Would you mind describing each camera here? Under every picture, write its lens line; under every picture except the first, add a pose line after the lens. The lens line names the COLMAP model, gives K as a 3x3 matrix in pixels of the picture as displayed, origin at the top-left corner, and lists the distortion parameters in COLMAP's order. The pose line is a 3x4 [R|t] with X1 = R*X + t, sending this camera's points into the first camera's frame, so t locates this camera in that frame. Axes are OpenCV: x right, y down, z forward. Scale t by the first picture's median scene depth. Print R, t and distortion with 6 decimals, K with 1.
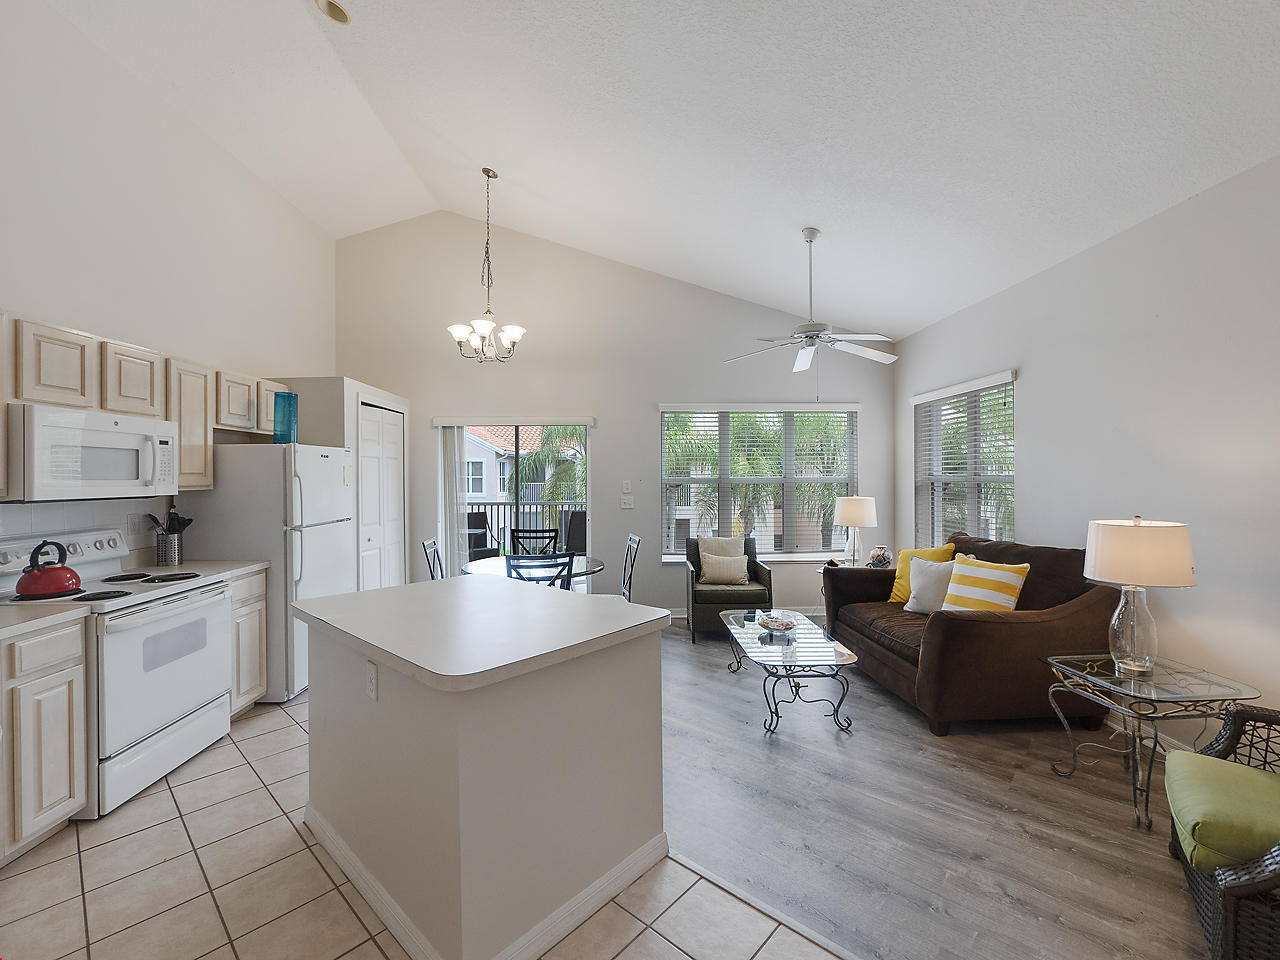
lens RADIAL K [[562.3, 0, 637.5], [0, 562.3, 475.3], [0, 0, 1]] dist [0.005212, 0.000678]
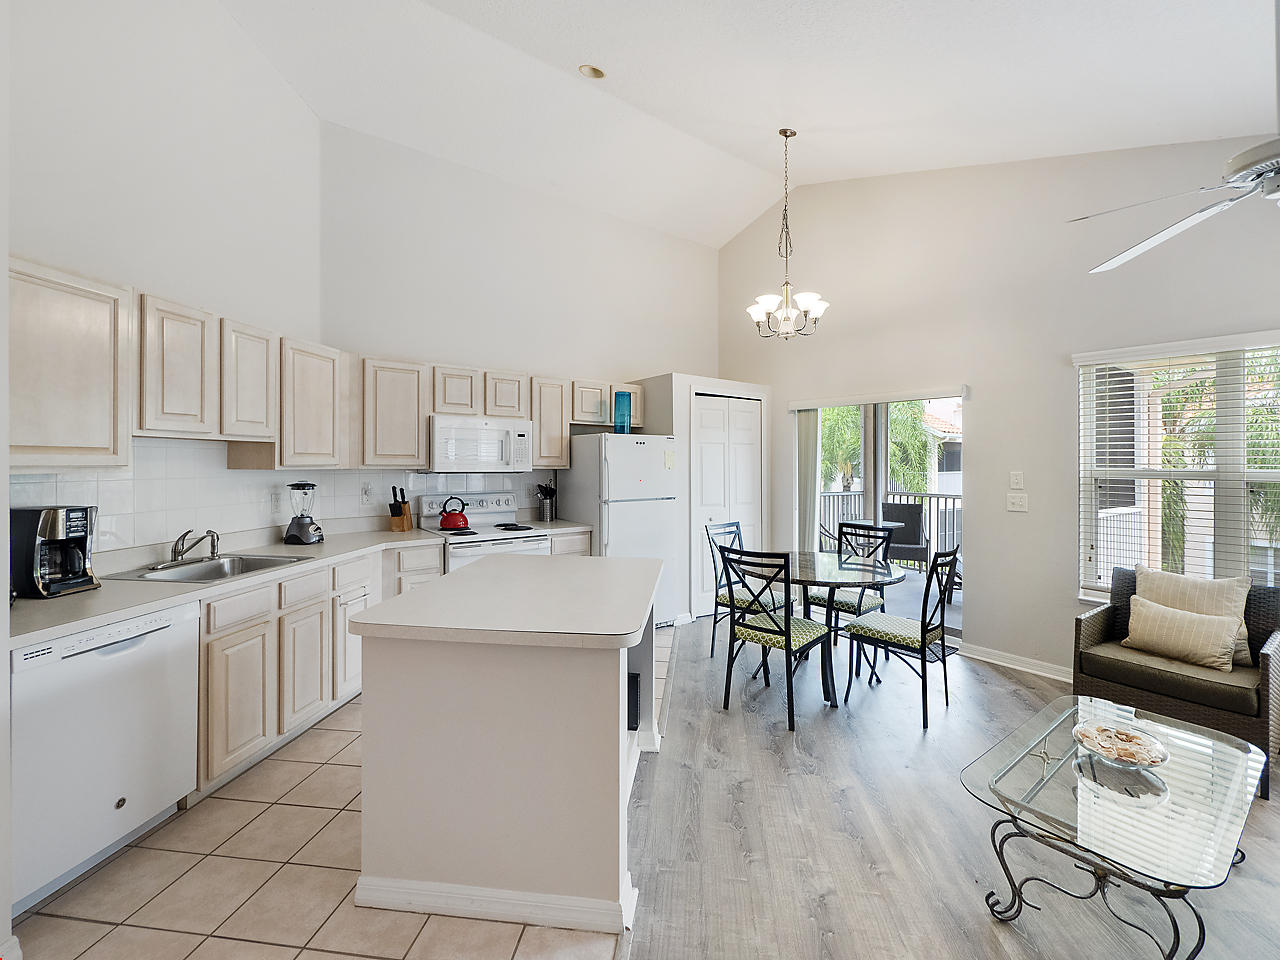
lens RADIAL K [[562.3, 0, 618.7], [0, 562.3, 457.9], [0, 0, 1]] dist [0.005212, 0.000678]
pose [[0.583413, 0.006348, -0.812151, 0.410360], [-0.010678, 0.999943, 0.000145, -0.002387], [0.812105, 0.008588, 0.583448, 0.304344]]
